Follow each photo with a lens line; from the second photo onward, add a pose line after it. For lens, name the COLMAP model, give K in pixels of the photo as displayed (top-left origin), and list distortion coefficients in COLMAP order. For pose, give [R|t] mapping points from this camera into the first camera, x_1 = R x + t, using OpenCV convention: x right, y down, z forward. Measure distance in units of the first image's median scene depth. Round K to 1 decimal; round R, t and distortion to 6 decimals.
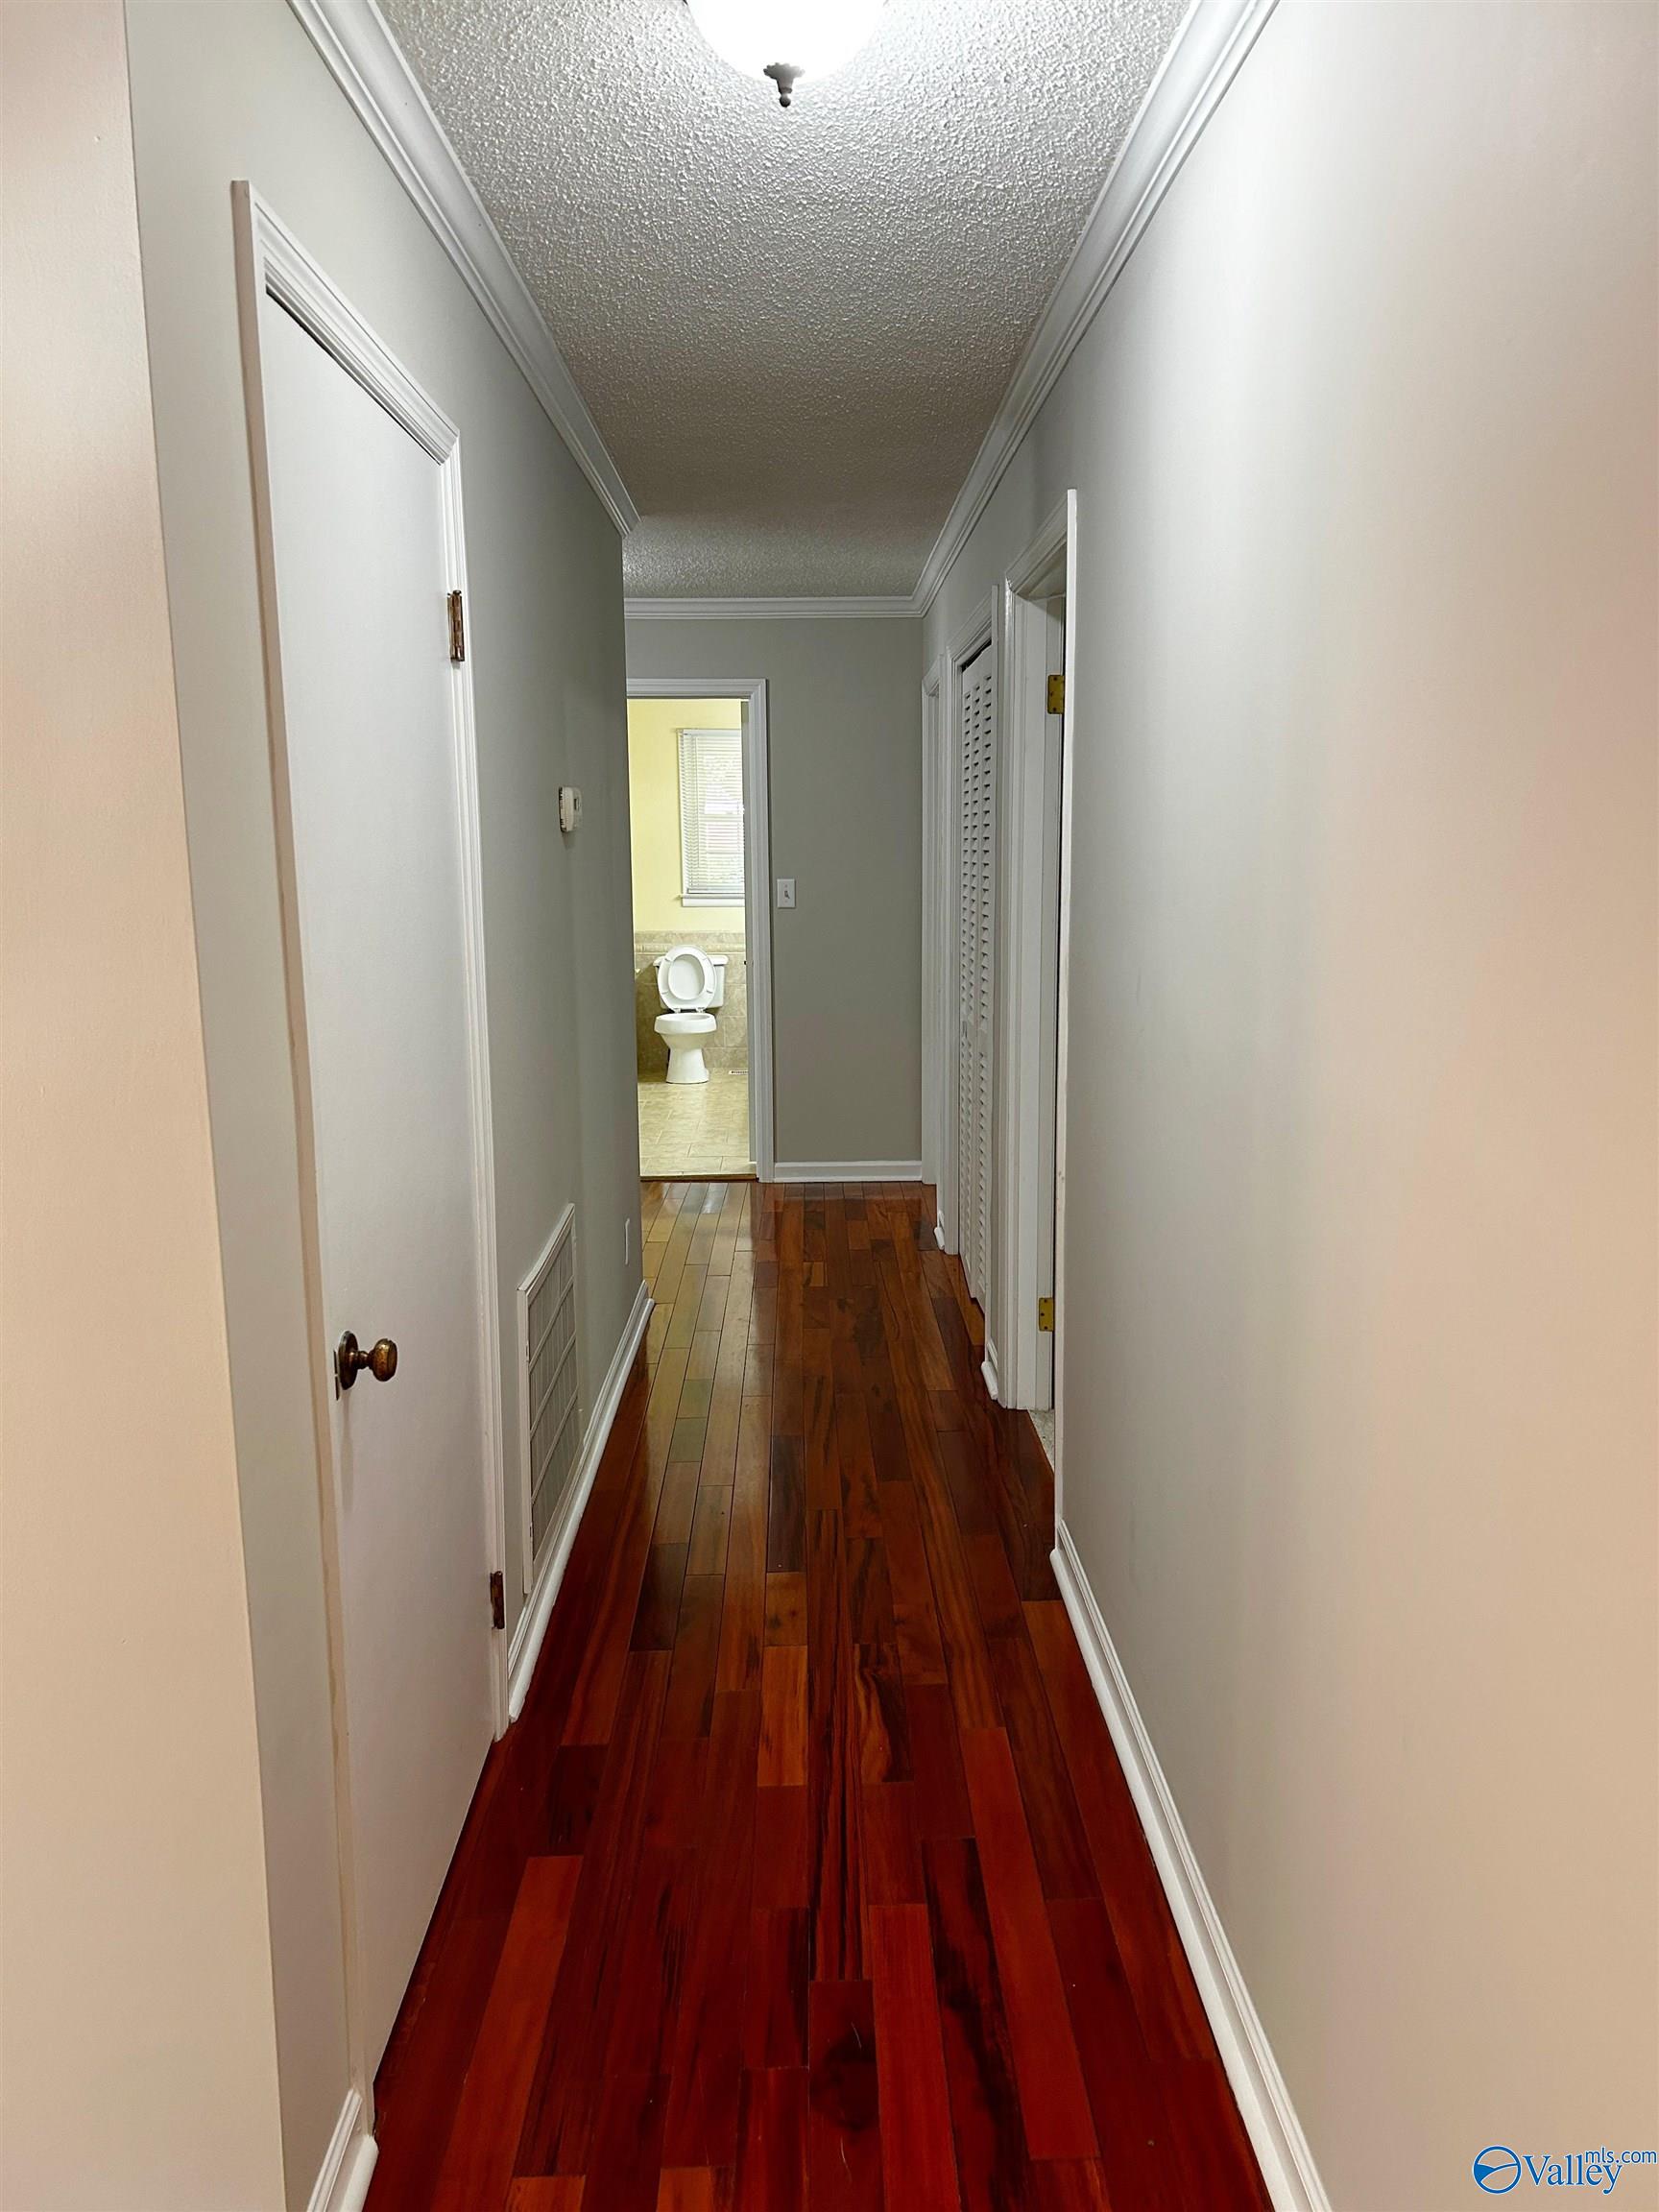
lens RADIAL K [[1653.7, 0, 828.4], [0, 1653.7, 1105.9], [0, 0, 1]] dist [0.060849, -0.064774]
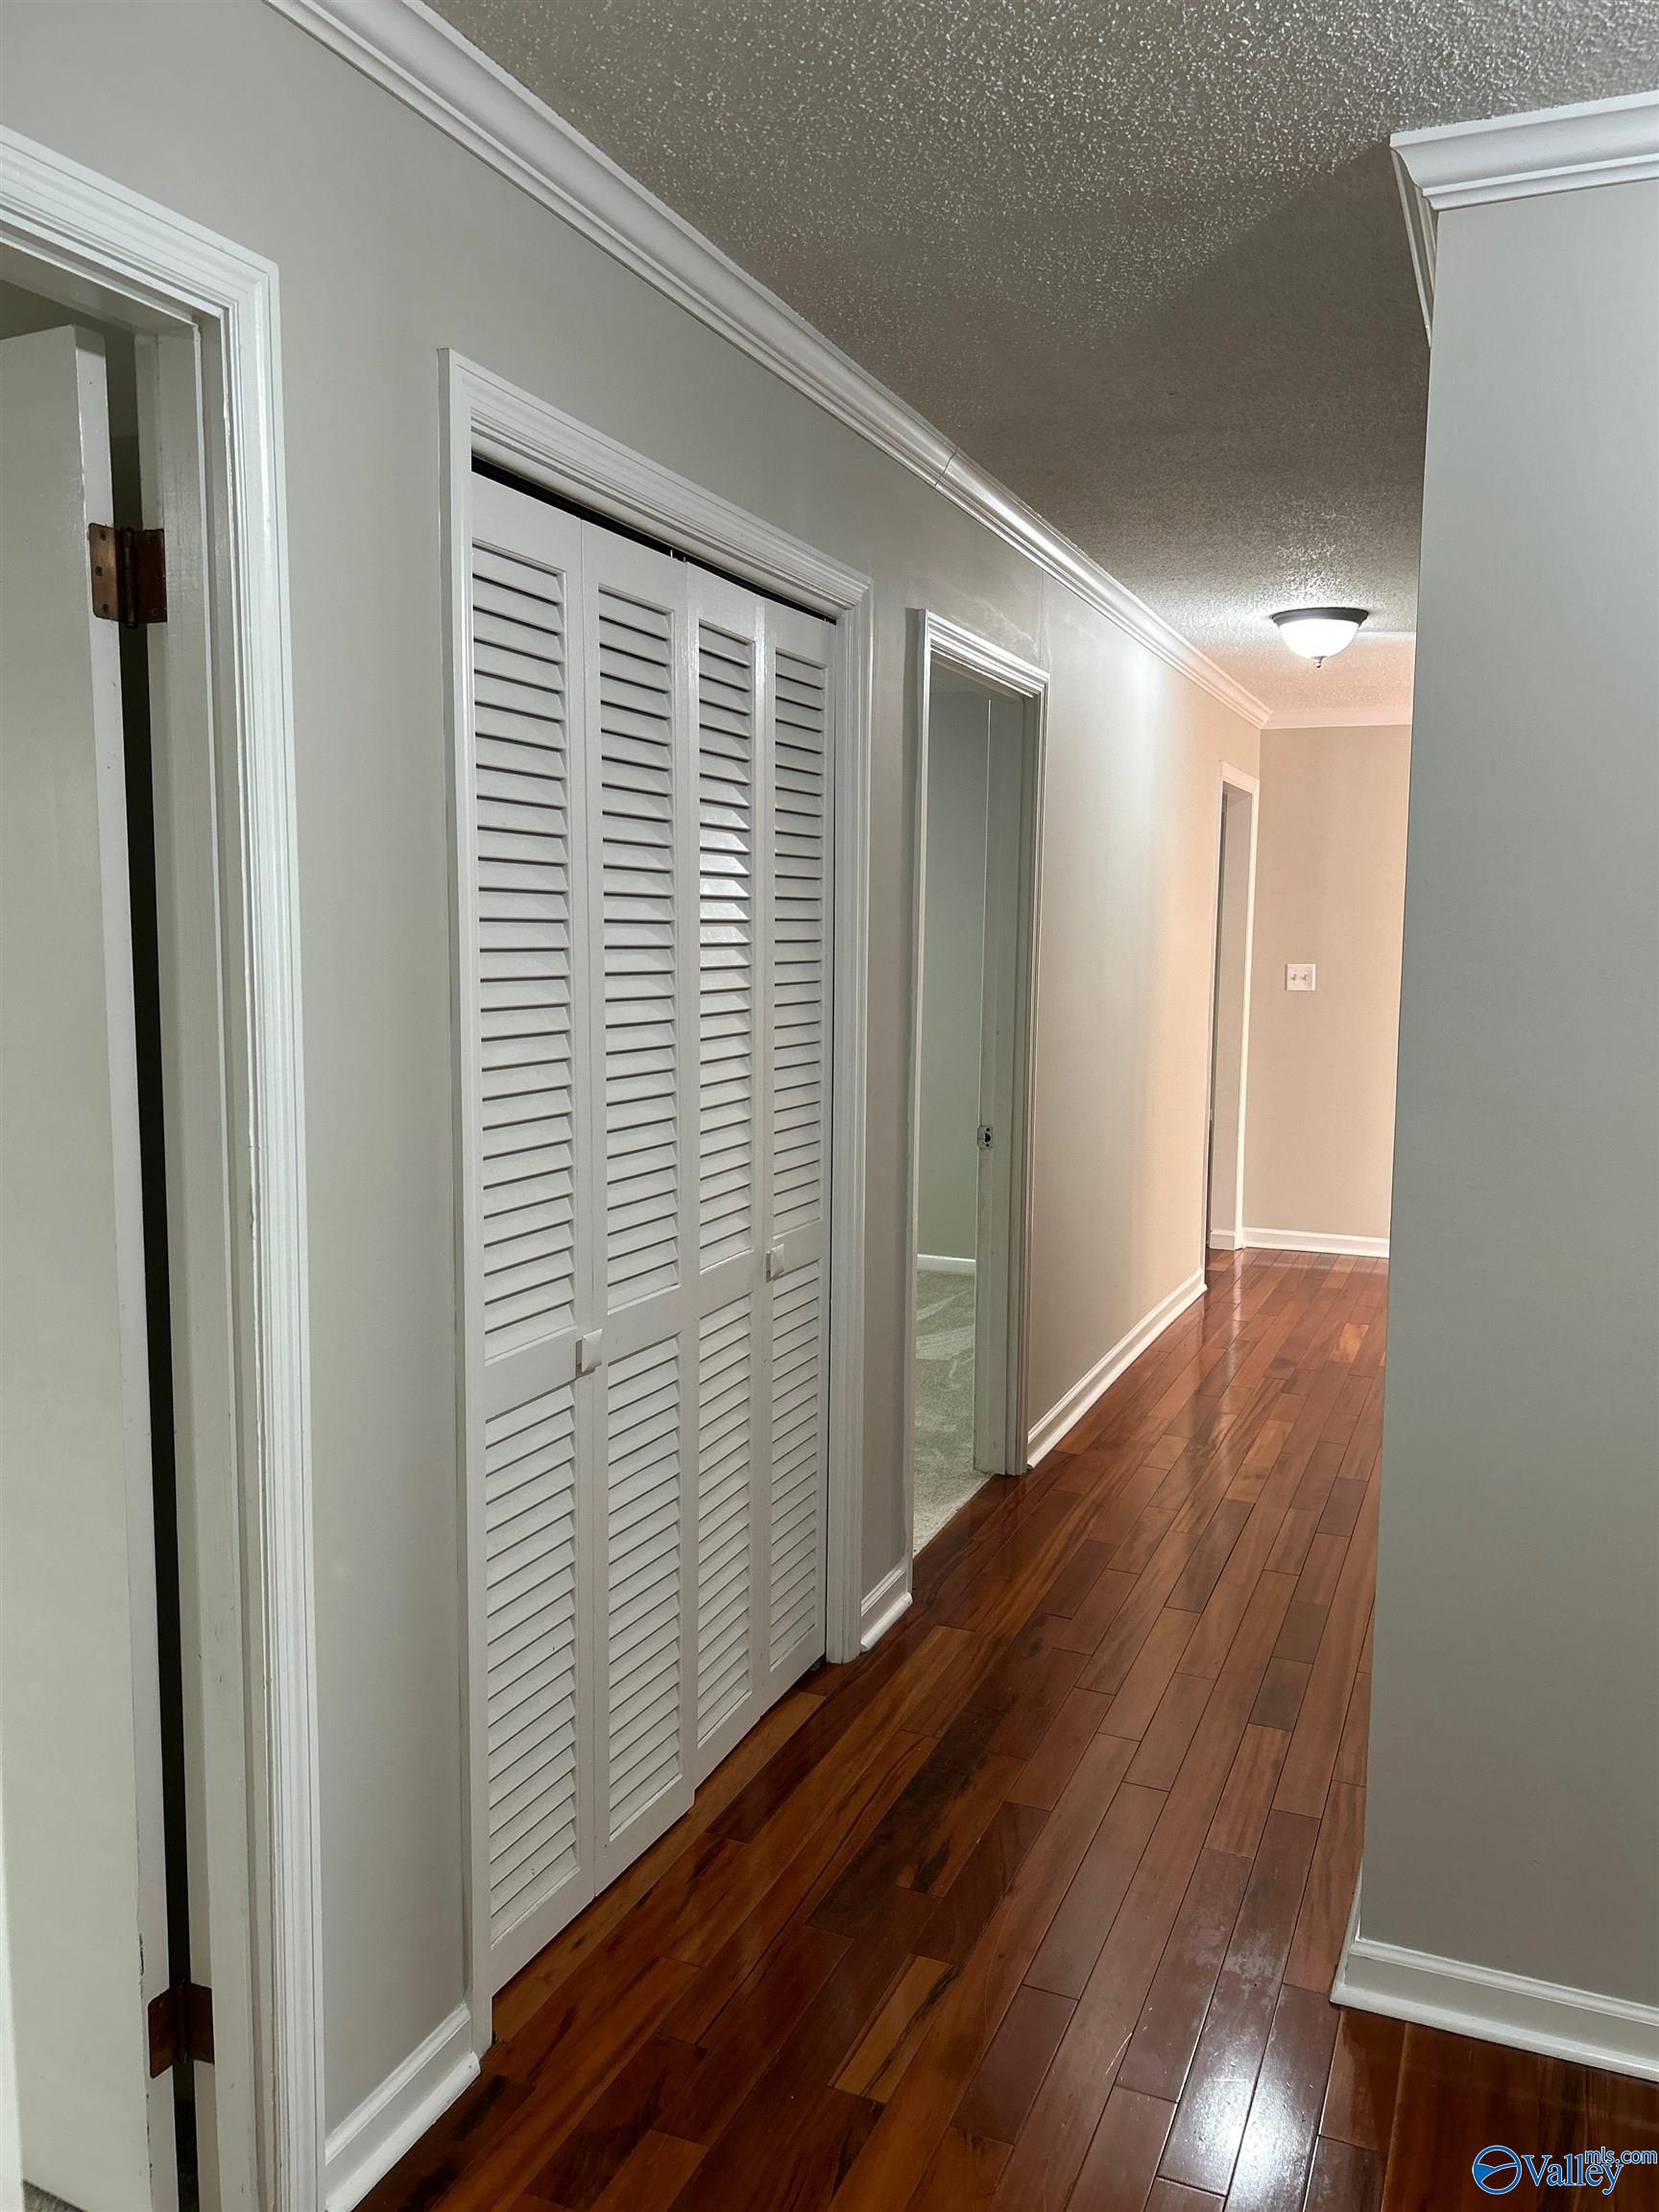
lens RADIAL K [[1653.7, 0, 832.7], [0, 1653.7, 1109.5], [0, 0, 1]] dist [0.060849, -0.064774]
pose [[-0.914981, -0.047964, 0.400636, -0.113746], [0.058633, 0.966566, 0.249624, -0.165624], [-0.399214, 0.251891, -0.881577, 1.046638]]
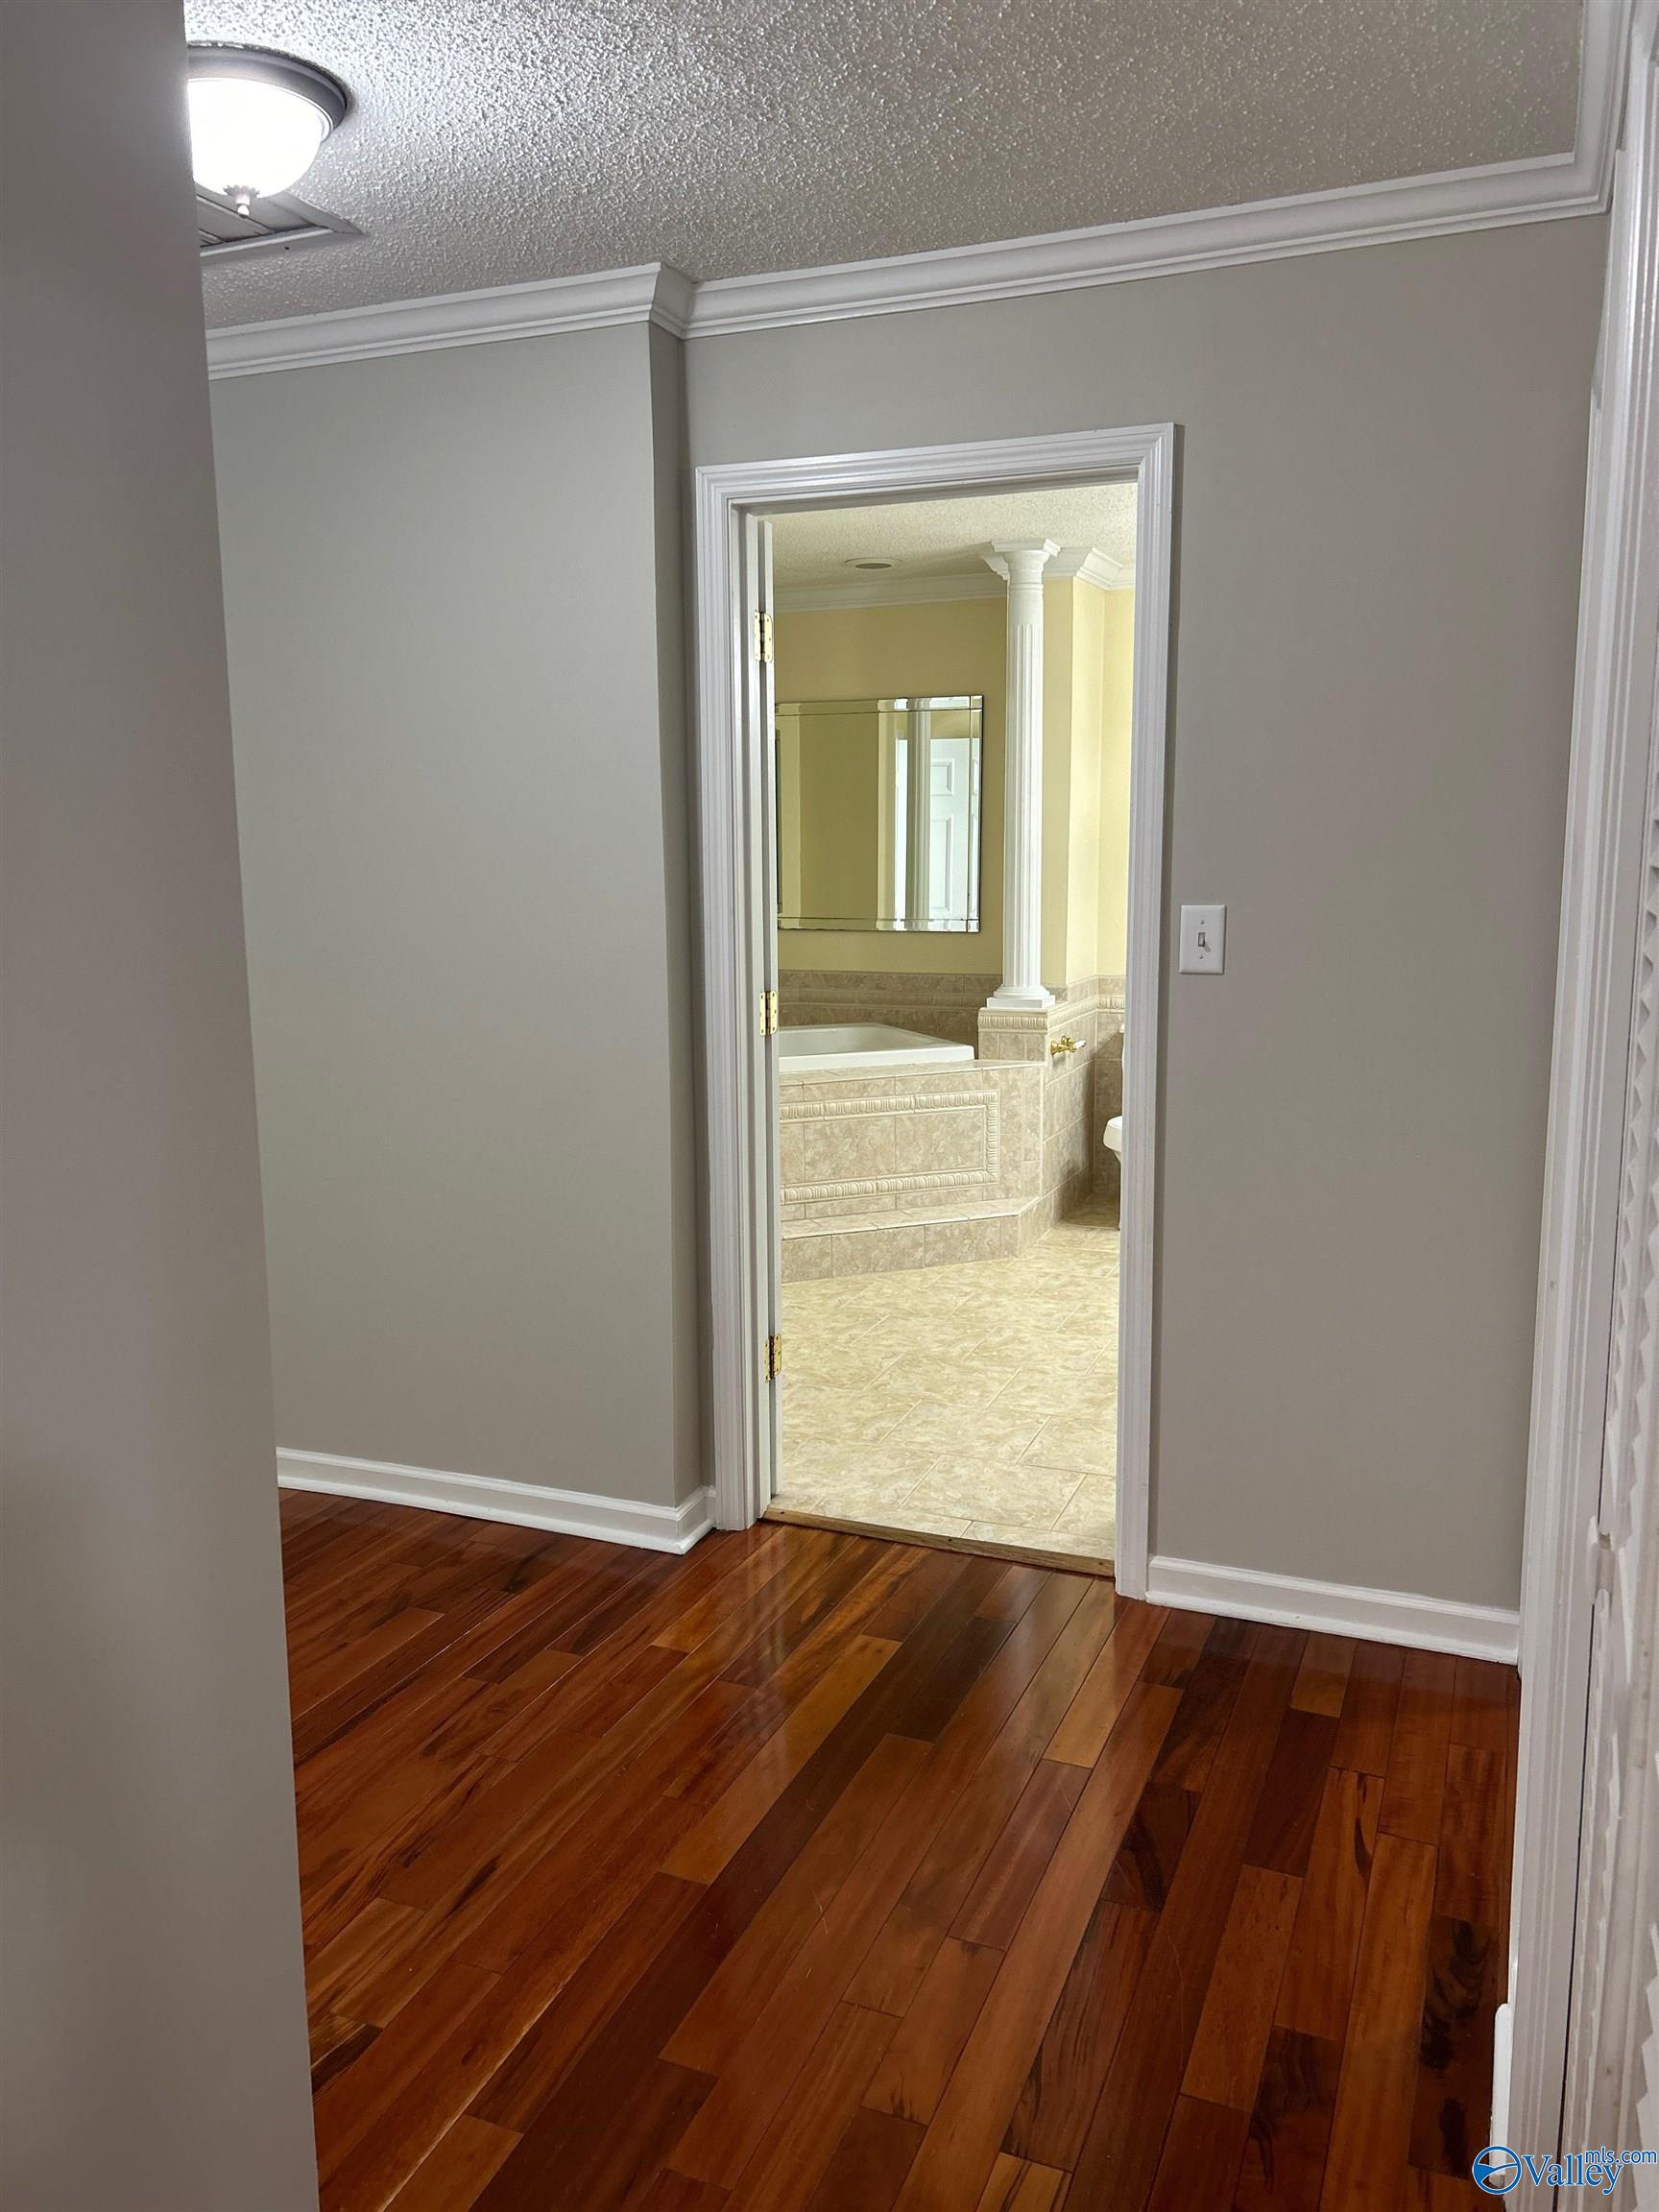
lens RADIAL K [[1653.7, 0, 835.0], [0, 1653.7, 1106.1], [0, 0, 1]] dist [0.060849, -0.064774]
pose [[0.919570, 0.059217, -0.388439, 0.055262], [-0.060769, 0.998117, 0.008301, -0.083723], [0.388199, 0.015972, 0.921437, 0.575432]]
